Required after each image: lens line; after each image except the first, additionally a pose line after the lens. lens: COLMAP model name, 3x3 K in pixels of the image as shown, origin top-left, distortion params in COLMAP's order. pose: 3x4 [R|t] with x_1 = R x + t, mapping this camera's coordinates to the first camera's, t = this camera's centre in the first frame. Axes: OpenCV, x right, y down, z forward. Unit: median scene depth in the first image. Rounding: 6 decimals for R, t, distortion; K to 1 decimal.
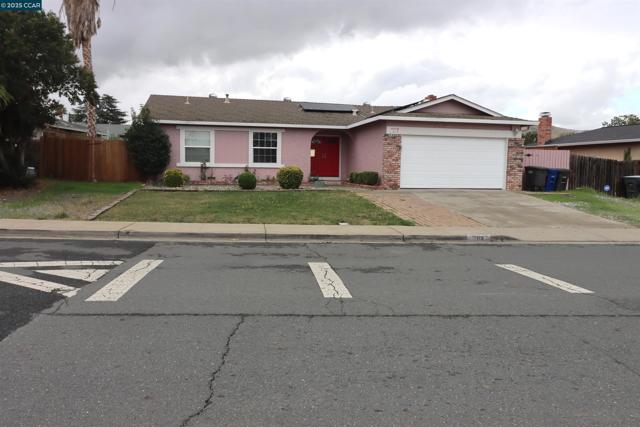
lens RADIAL K [[505.0, 0, 317.3], [0, 505.0, 215.7], [0, 0, 1]] dist [0.014327, -0.005058]
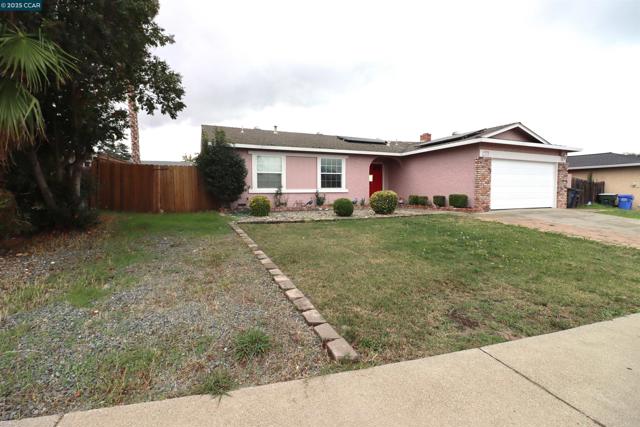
lens RADIAL K [[296.9, 0, 307.8], [0, 296.9, 202.6], [0, 0, 1]] dist [-0.004041, -0.009955]
pose [[0.980624, -0.025338, 0.194256, -0.280692], [0.036705, 0.997804, -0.055141, -0.045241], [-0.192432, 0.061203, 0.979400, 0.436979]]
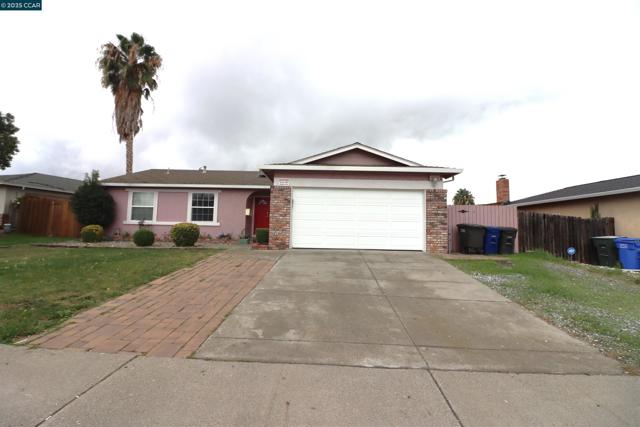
lens RADIAL K [[296.9, 0, 322.7], [0, 296.9, 207.8], [0, 0, 1]] dist [-0.004041, -0.009955]
pose [[0.976585, -0.011281, -0.214838, 0.294420], [-0.025889, 0.985204, -0.169418, -0.034018], [0.213571, 0.171013, 0.961843, 0.463768]]
